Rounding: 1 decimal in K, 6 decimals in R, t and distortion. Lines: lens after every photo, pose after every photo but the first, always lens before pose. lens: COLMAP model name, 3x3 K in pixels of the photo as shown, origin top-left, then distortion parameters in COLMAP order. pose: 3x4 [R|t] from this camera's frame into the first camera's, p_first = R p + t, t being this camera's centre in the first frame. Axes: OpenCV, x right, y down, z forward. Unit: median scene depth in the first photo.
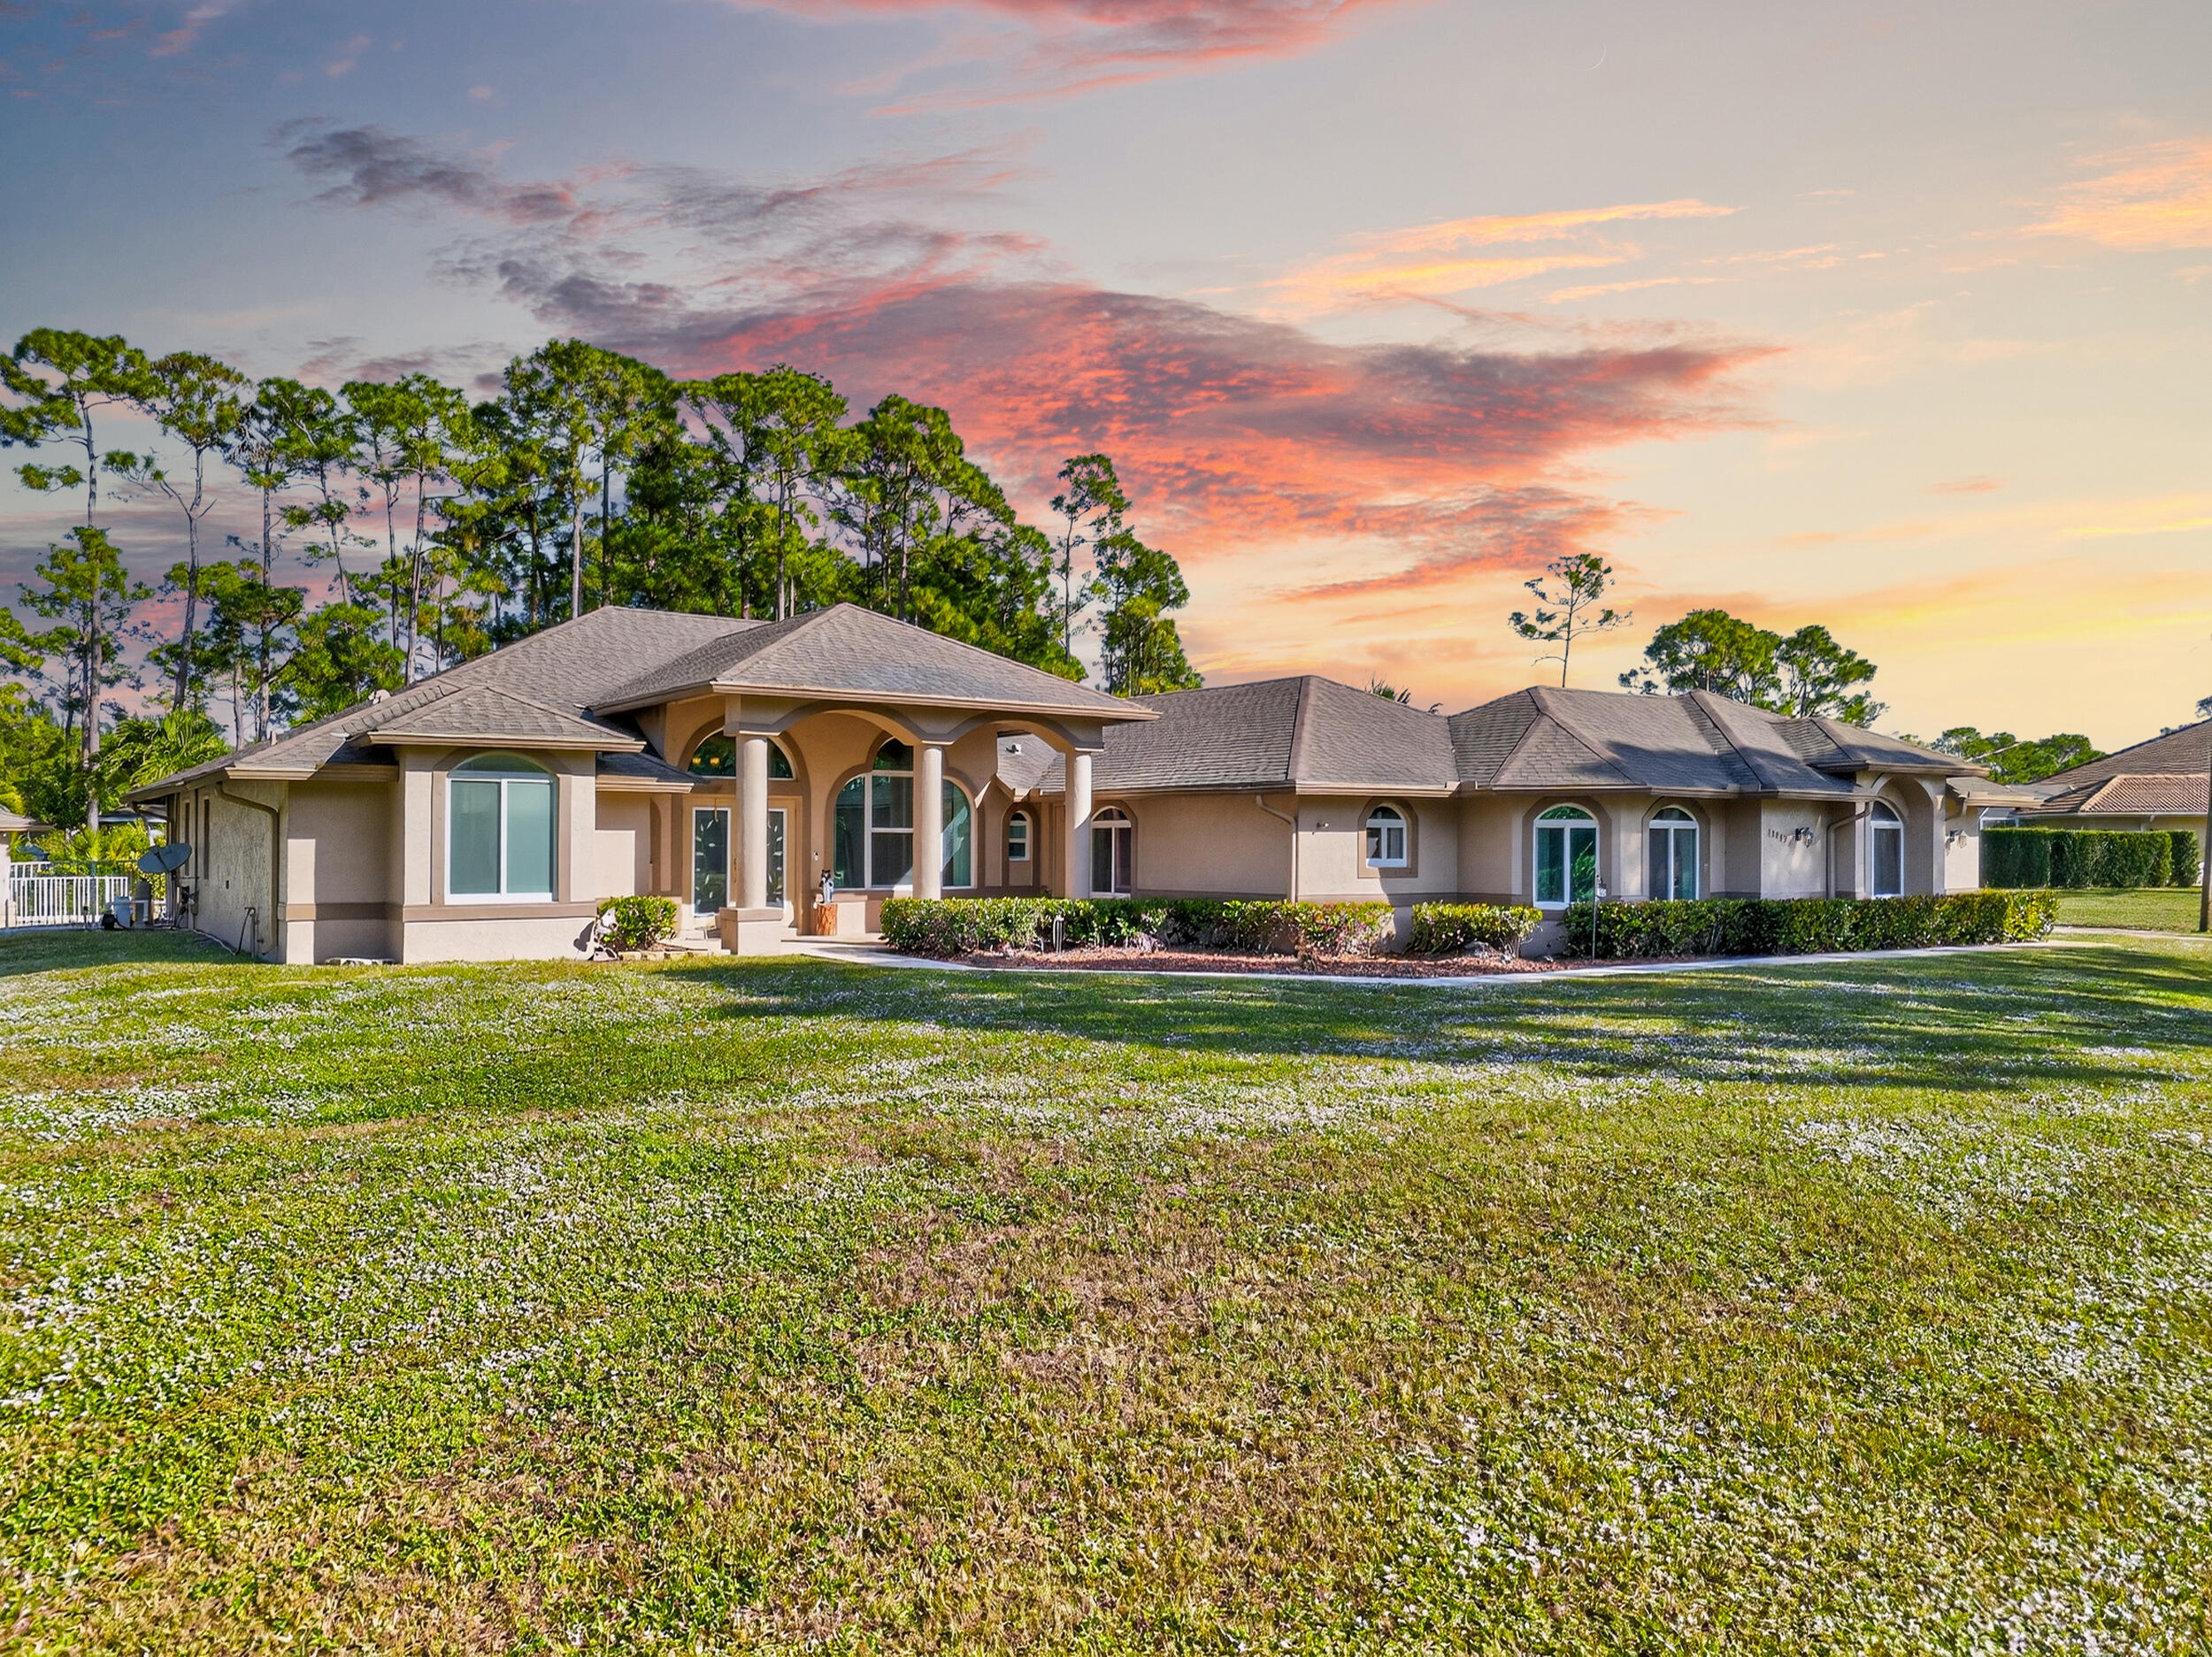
lens RADIAL K [[1516.0, 0, 1106.0], [0, 1516.0, 828.5], [0, 0, 1]] dist [0.044434, -0.003121]
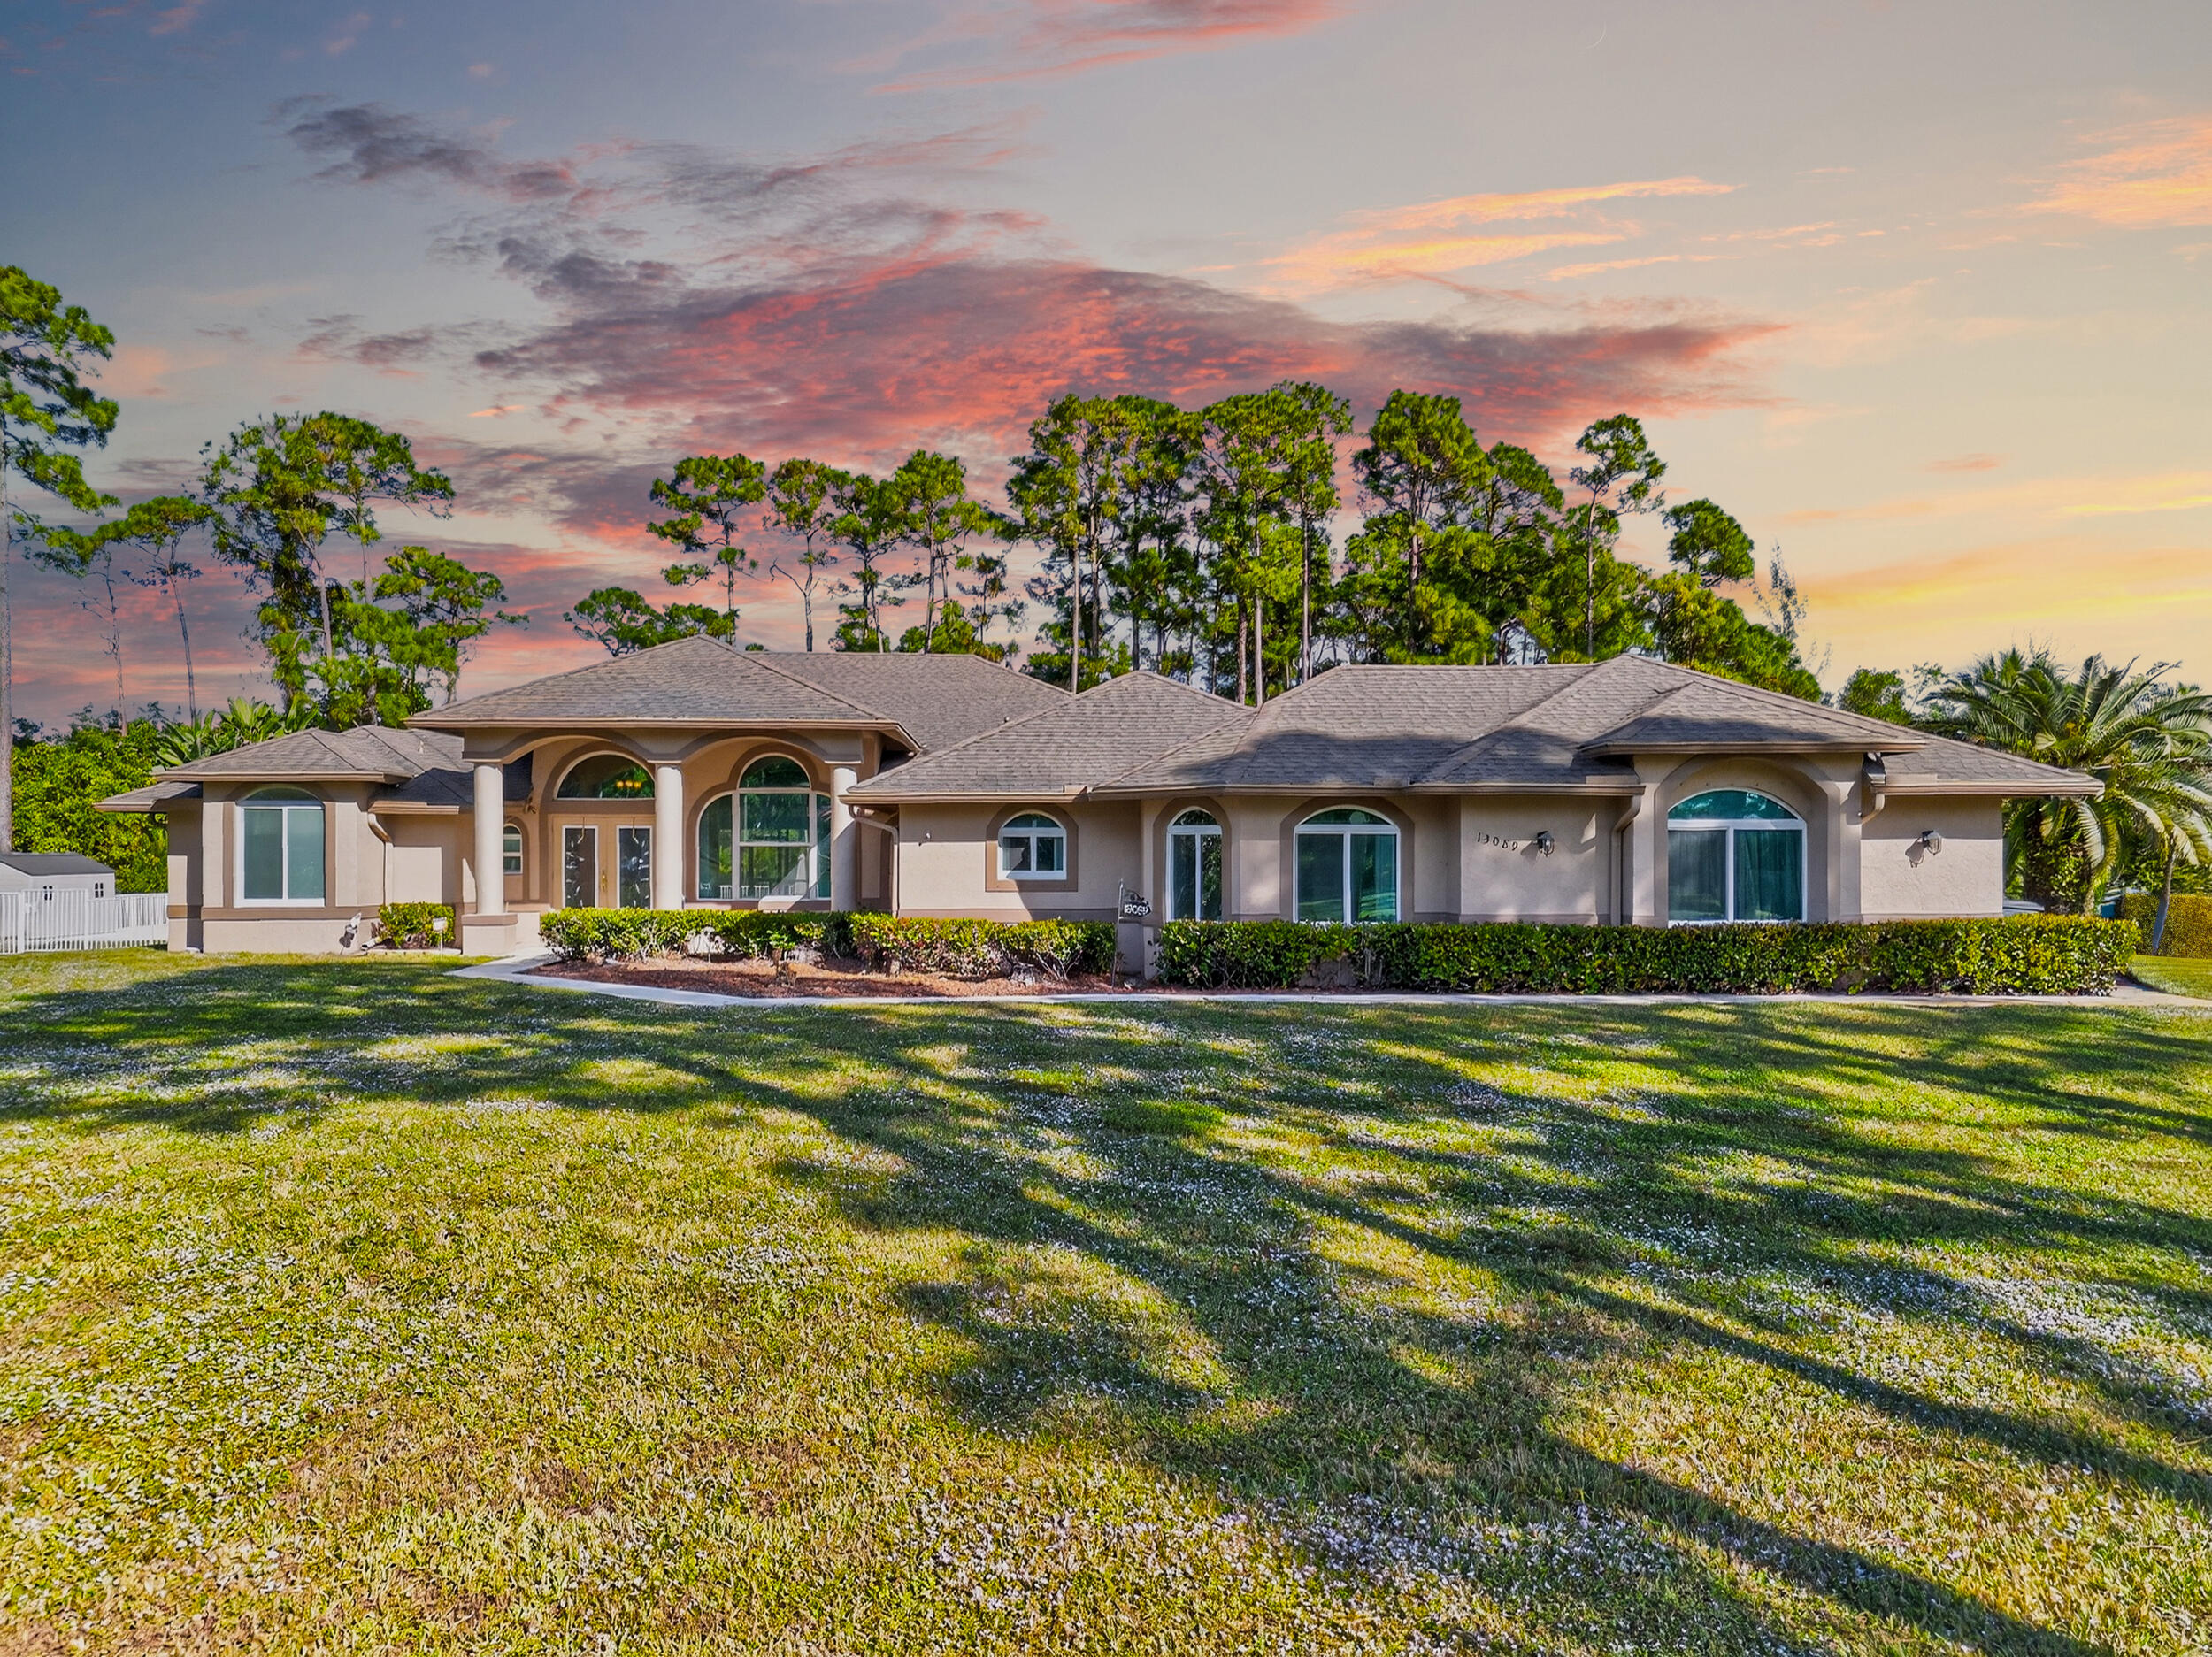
lens RADIAL K [[1516.0, 0, 1106.0], [0, 1516.0, 828.5], [0, 0, 1]] dist [0.044434, -0.003121]
pose [[0.843928, -0.012963, -0.536300, 0.709558], [0.010258, 0.999915, -0.008026, 0.002084], [0.536358, 0.001272, 0.843990, 0.260868]]
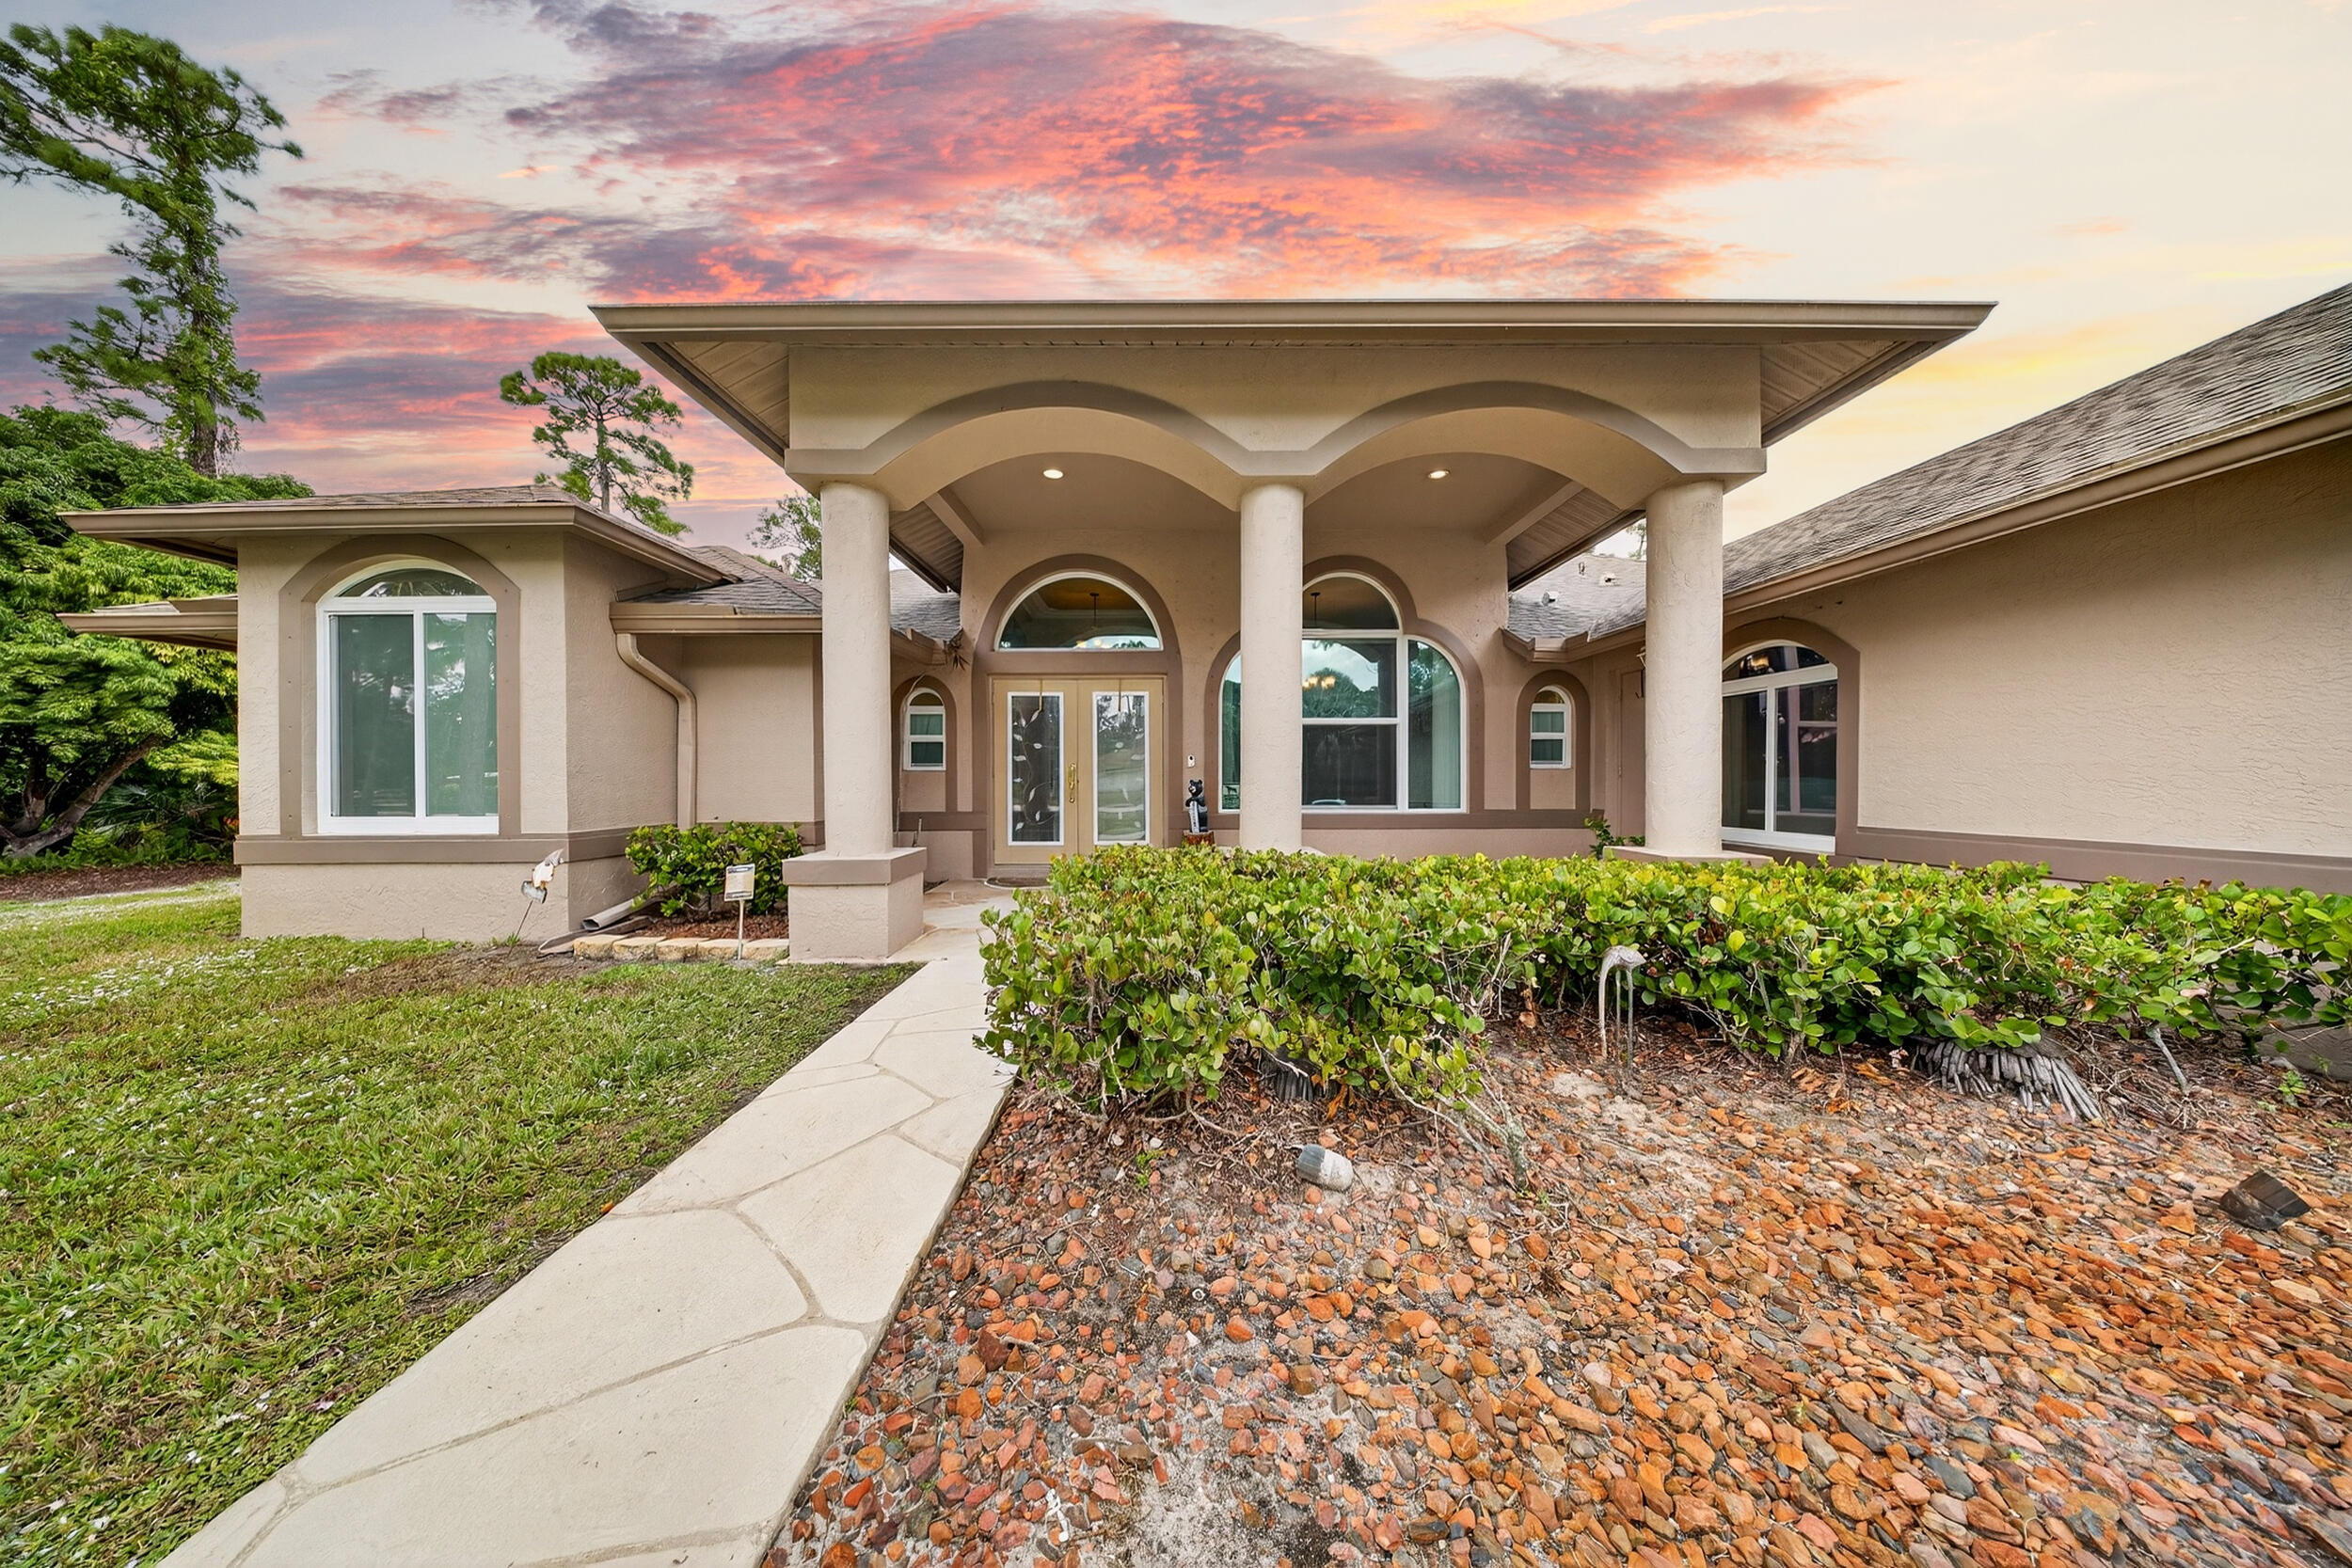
lens RADIAL K [[647.7, 0, 1170.8], [0, 647.7, 784.5], [0, 0, 1]] dist [0.000139, 0.000015]
pose [[0.810831, -0.003169, -0.585272, -0.033172], [0.012913, 0.999839, 0.012475, 0.026925], [0.585138, -0.017673, 0.810741, 0.823726]]
